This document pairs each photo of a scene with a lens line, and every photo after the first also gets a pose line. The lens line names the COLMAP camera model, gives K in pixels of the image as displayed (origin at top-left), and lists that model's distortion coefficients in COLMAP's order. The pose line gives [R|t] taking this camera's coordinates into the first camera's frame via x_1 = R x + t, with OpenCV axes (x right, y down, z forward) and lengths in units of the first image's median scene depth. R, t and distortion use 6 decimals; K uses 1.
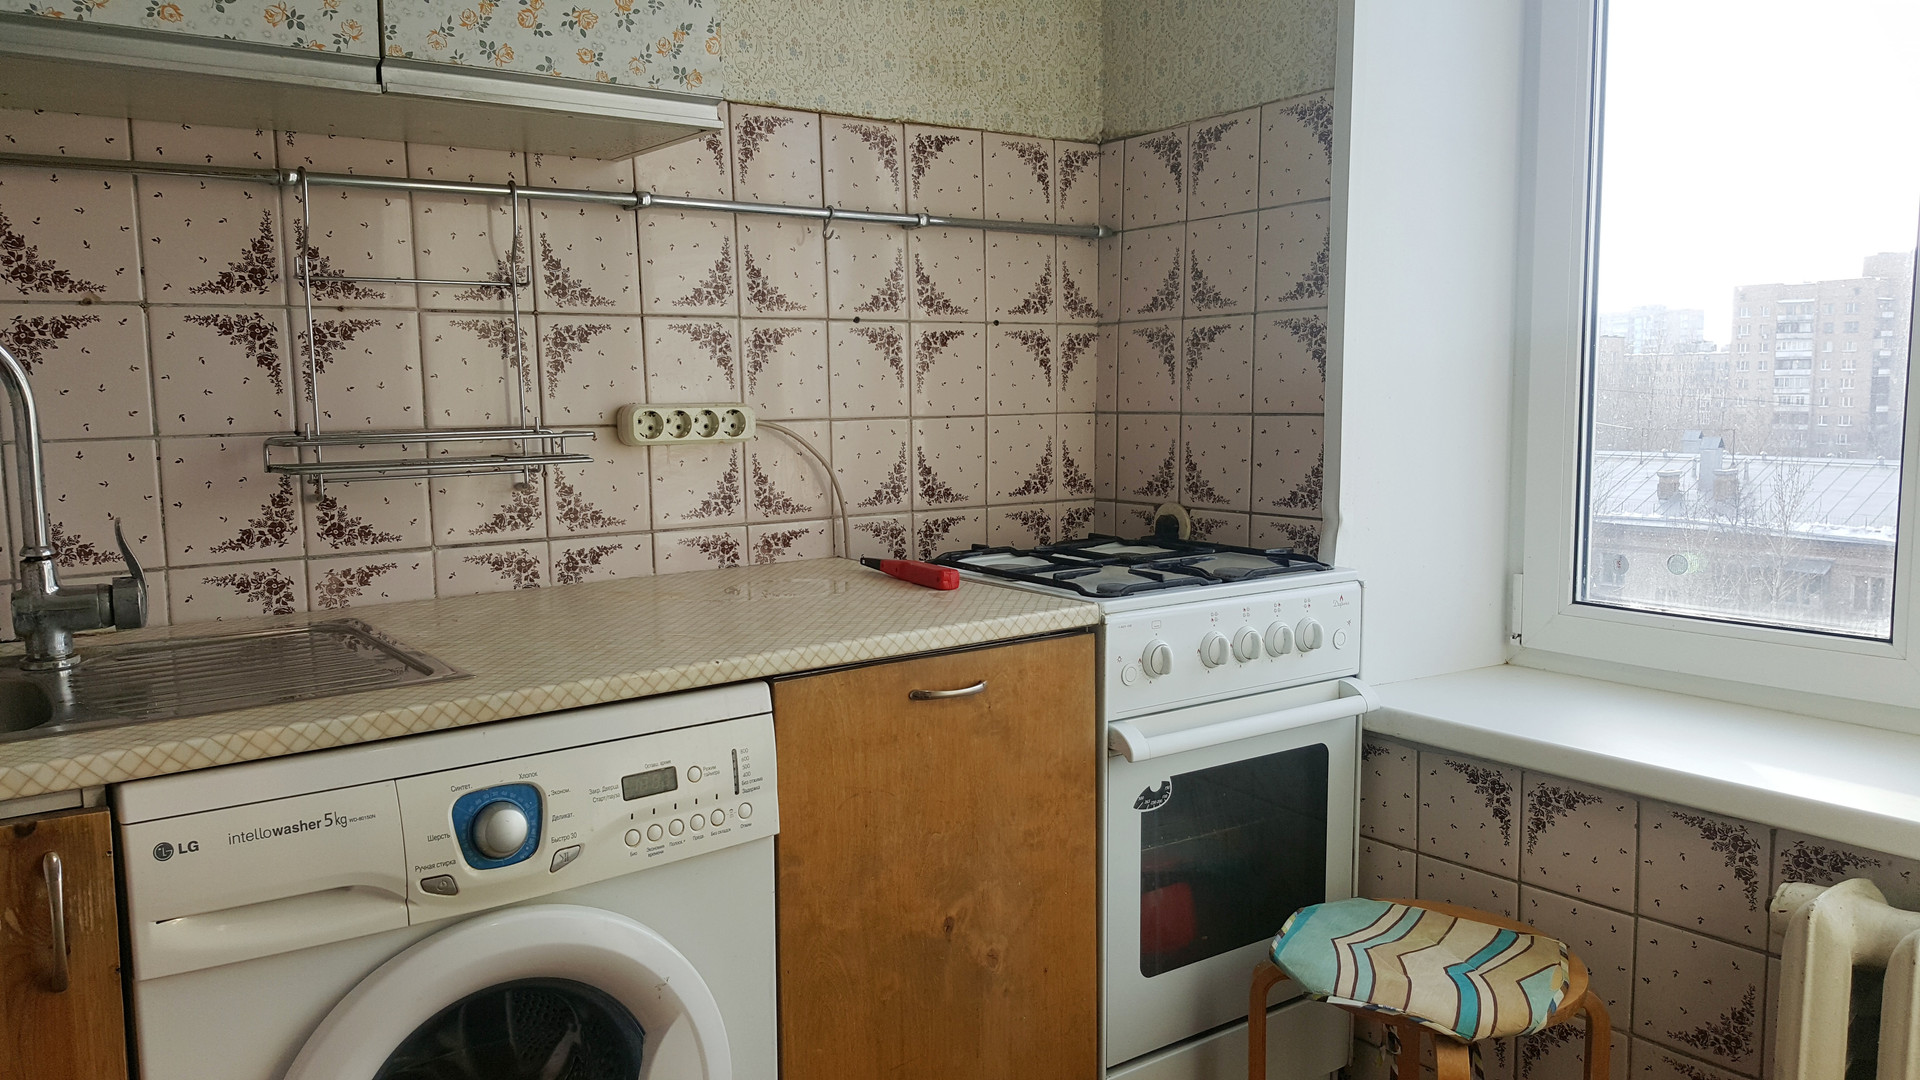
lens RADIAL K [[1378.6, 0, 929.5], [0, 1378.6, 543.9], [0, 0, 1]] dist [0.149040, -0.240077]
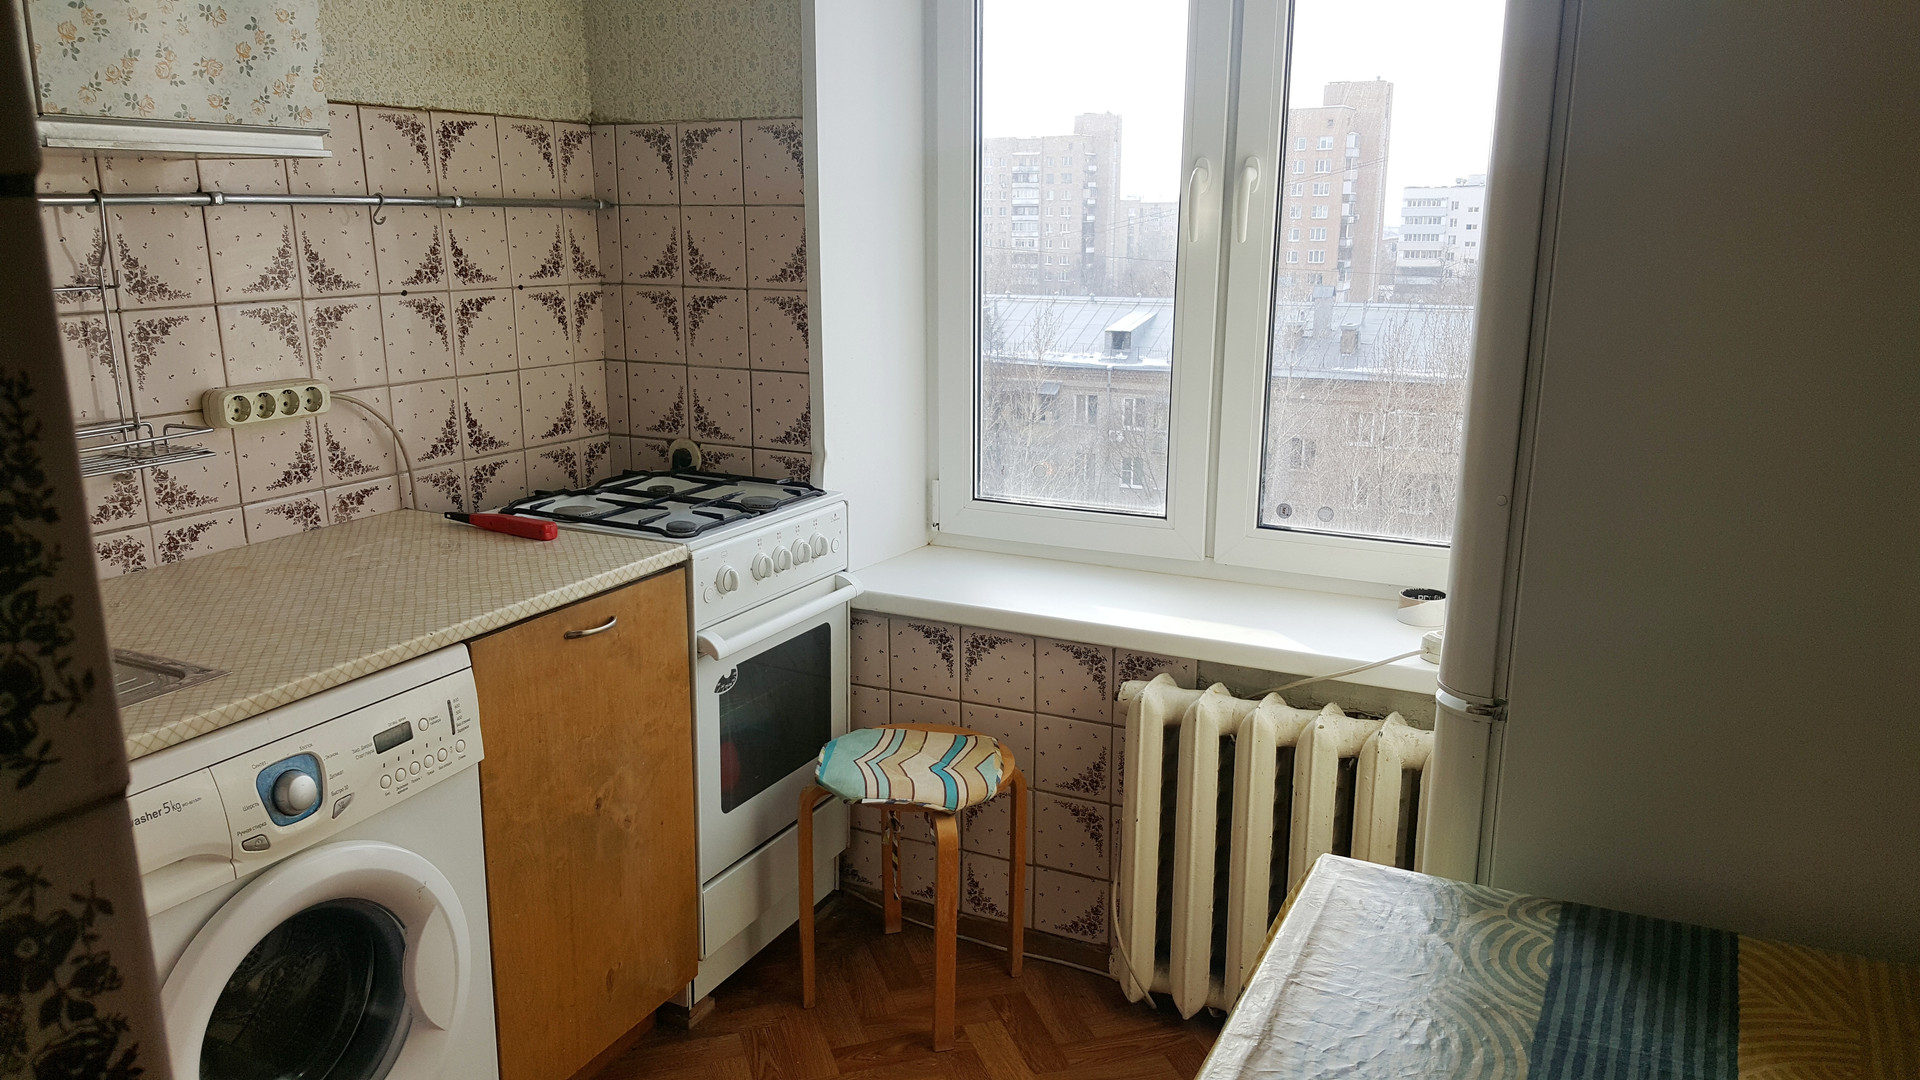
lens RADIAL K [[1378.6, 0, 929.5], [0, 1378.6, 543.9], [0, 0, 1]] dist [0.149040, -0.240077]
pose [[0.885830, -0.093447, 0.454503, -0.240211], [0.039967, 0.991237, 0.125905, -0.100936], [-0.462286, -0.093365, 0.881802, -0.229163]]
